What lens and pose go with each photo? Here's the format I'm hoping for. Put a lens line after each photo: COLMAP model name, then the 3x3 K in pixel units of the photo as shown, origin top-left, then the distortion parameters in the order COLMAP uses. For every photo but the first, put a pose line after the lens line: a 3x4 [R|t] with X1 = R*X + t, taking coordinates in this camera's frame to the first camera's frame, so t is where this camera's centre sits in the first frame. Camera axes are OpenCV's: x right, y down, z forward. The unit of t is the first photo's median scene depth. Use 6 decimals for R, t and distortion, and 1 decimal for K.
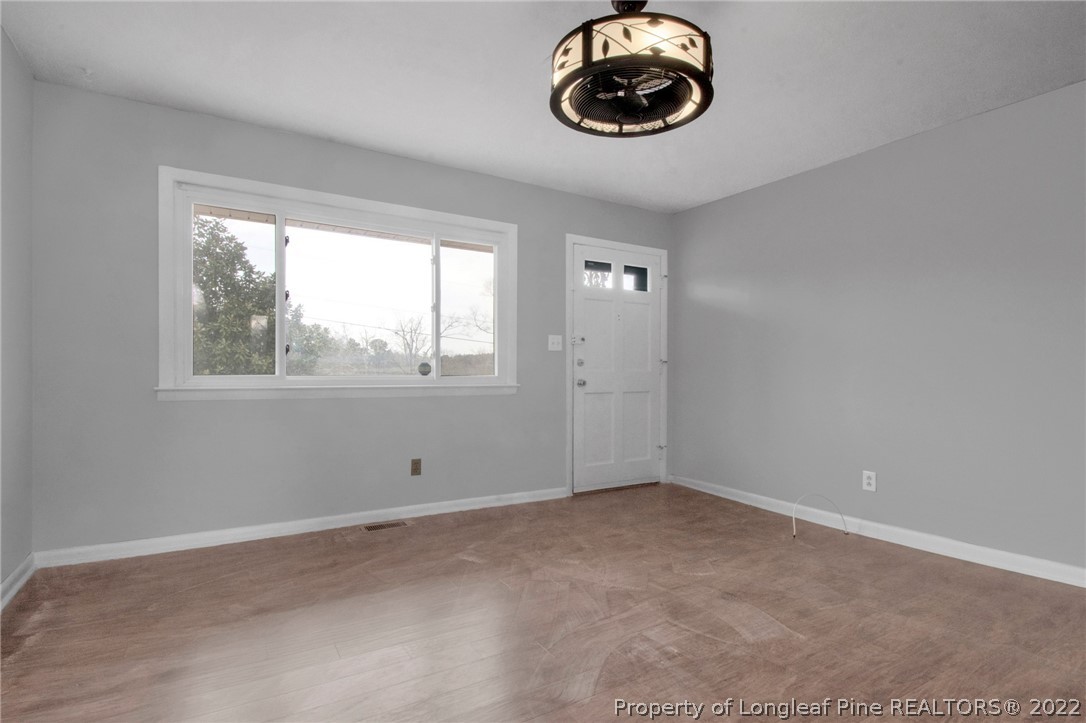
lens RADIAL K [[520.4, 0, 543.0], [0, 520.4, 361.5], [0, 0, 1]] dist [0.016496, -0.020909]
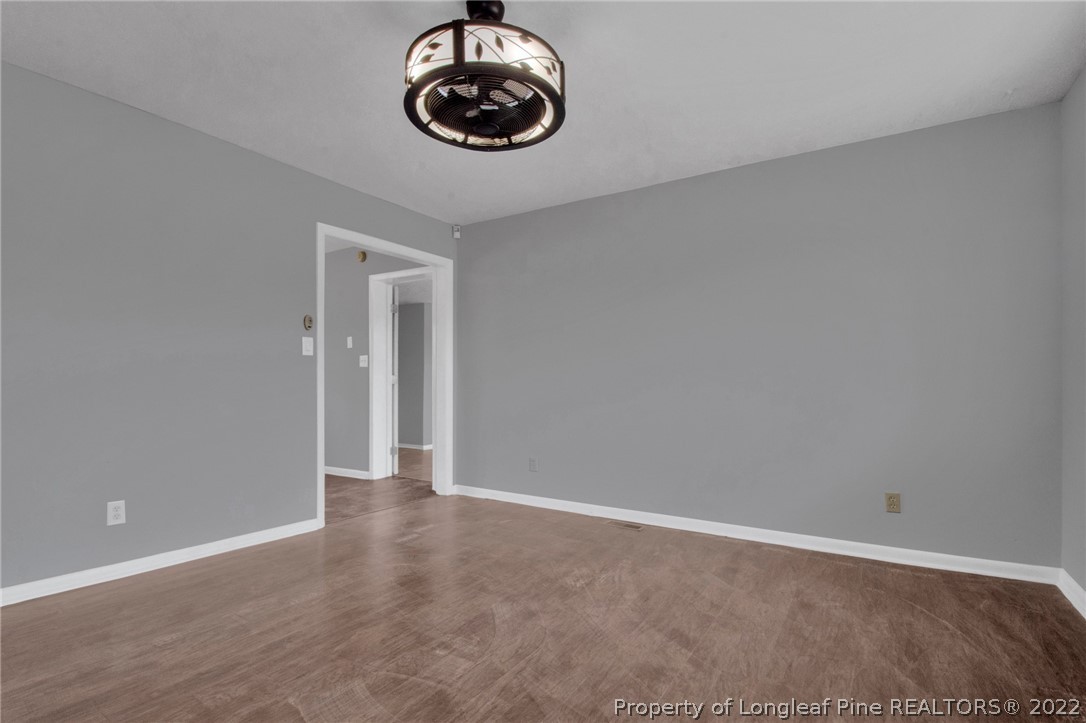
lens RADIAL K [[518.8, 0, 542.3], [0, 518.8, 390.2], [0, 0, 1]] dist [0.039369, -0.020252]
pose [[-0.887645, -0.003899, -0.460512, 0.343056], [0.004426, 0.999846, -0.016996, 0.028433], [0.460508, -0.017124, -0.887491, 1.260810]]
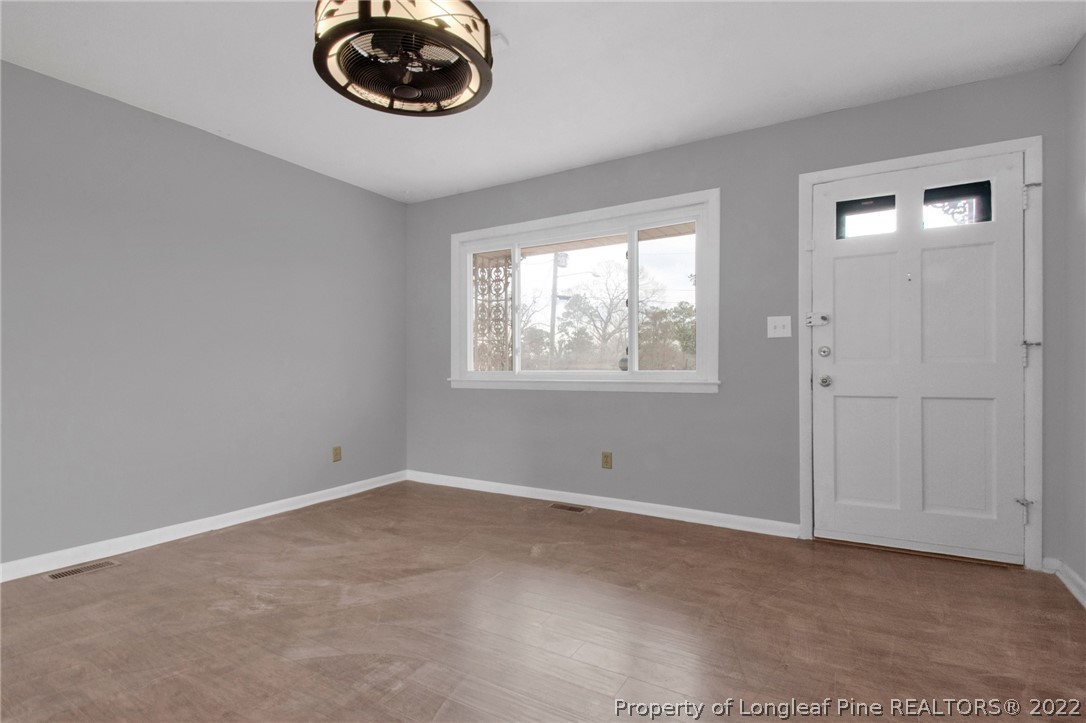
lens RADIAL K [[505.7, 0, 555.9], [0, 505.7, 357.6], [0, 0, 1]] dist [0.002165, -0.010892]
pose [[0.500131, -0.025038, -0.865588, 0.692173], [0.023891, 0.999600, -0.015111, 0.016504], [0.865620, -0.013122, 0.500529, 0.506080]]
